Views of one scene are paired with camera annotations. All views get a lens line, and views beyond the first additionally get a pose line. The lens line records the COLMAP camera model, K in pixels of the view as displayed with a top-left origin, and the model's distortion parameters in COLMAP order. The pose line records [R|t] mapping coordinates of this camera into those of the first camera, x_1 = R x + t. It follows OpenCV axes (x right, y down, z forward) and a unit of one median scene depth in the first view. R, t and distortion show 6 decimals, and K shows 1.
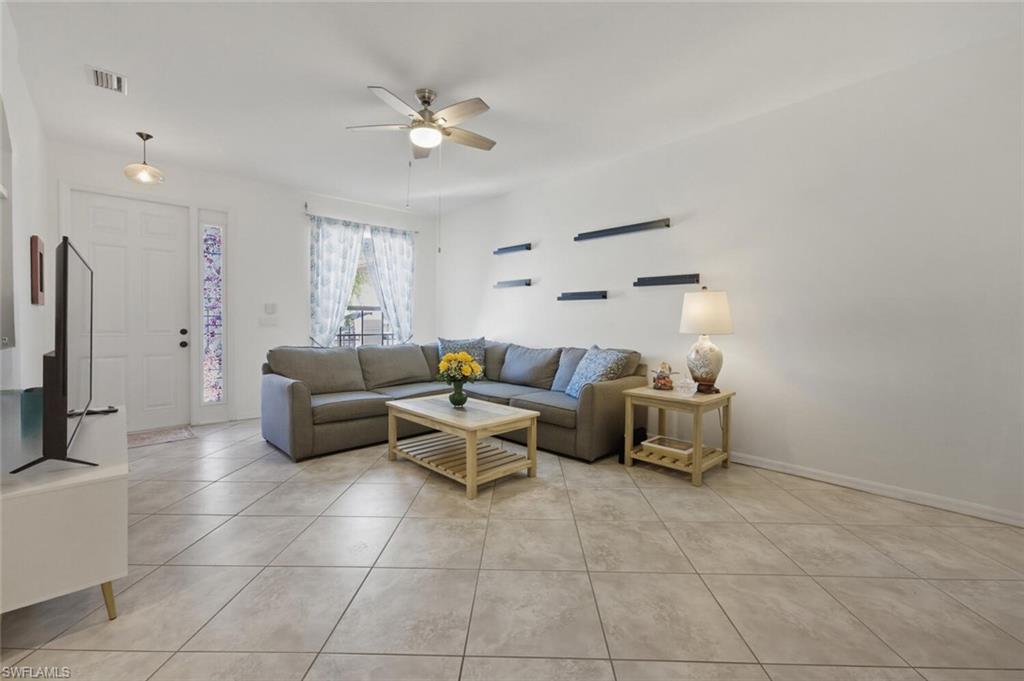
lens RADIAL K [[417.6, 0, 513.9], [0, 417.6, 322.7], [0, 0, 1]] dist [-0.000454, 0.000281]
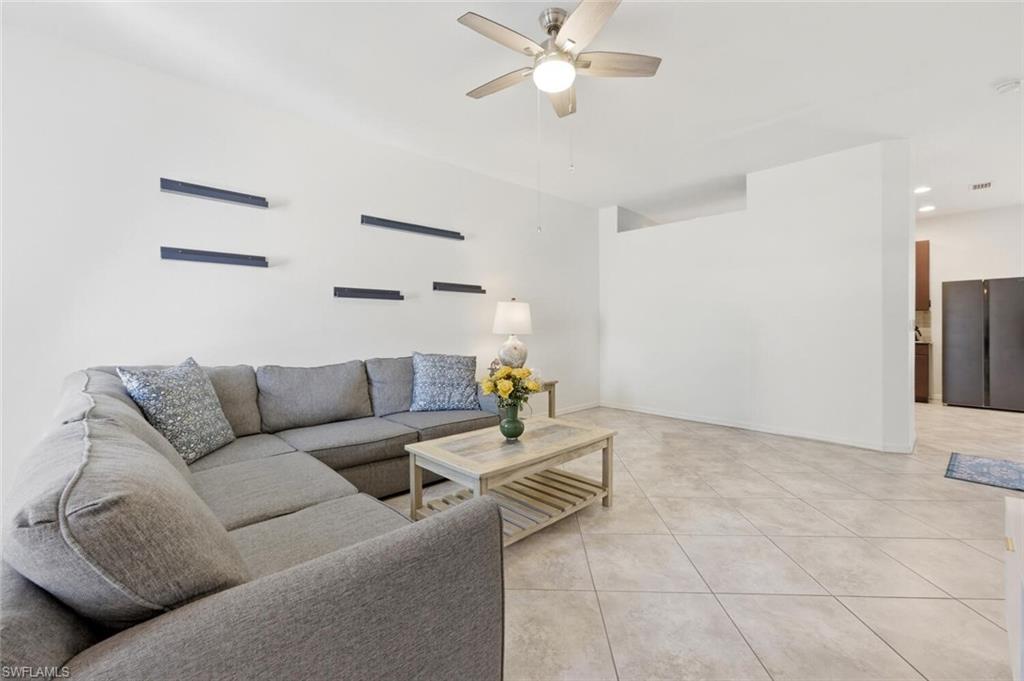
lens RADIAL K [[419.8, 0, 514.4], [0, 419.8, 325.1], [0, 0, 1]] dist [-0.002190, 0.000502]
pose [[0.004146, 0.000558, 0.999991, -0.623093], [0.004009, 0.999992, -0.000575, -0.002043], [-0.999983, 0.004011, 0.004144, 0.697068]]
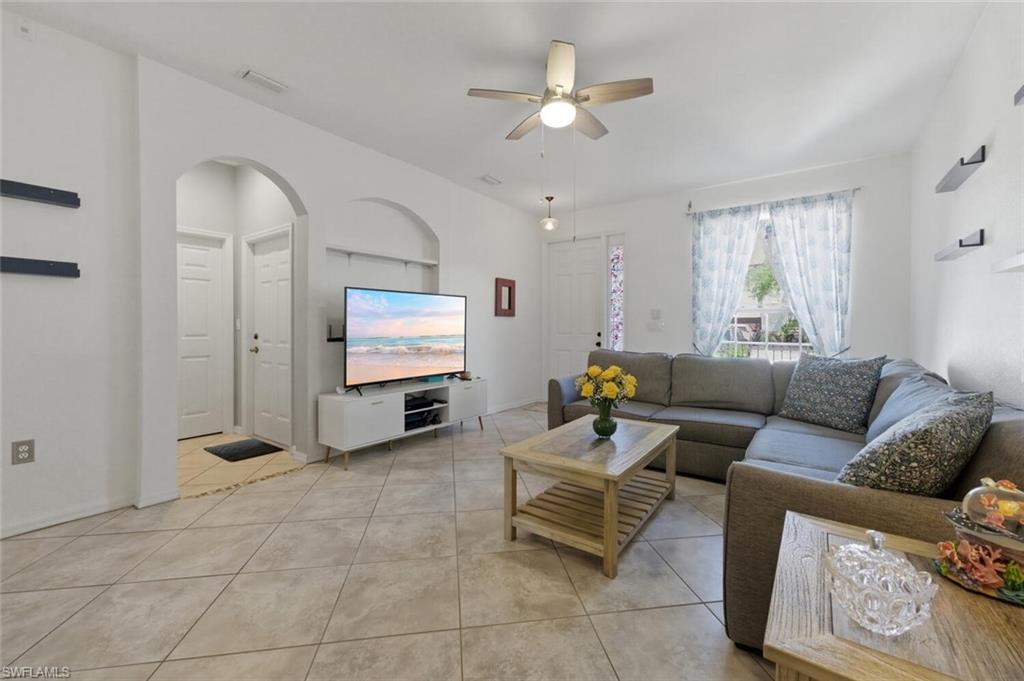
lens RADIAL K [[417.5, 0, 513.7], [0, 417.5, 326.5], [0, 0, 1]] dist [0.000501, 0.000418]
pose [[0.180710, 0.002032, -0.983534, 0.412446], [-0.007219, 0.999974, 0.000739, -0.001452], [0.983510, 0.006967, 0.180720, 0.491542]]
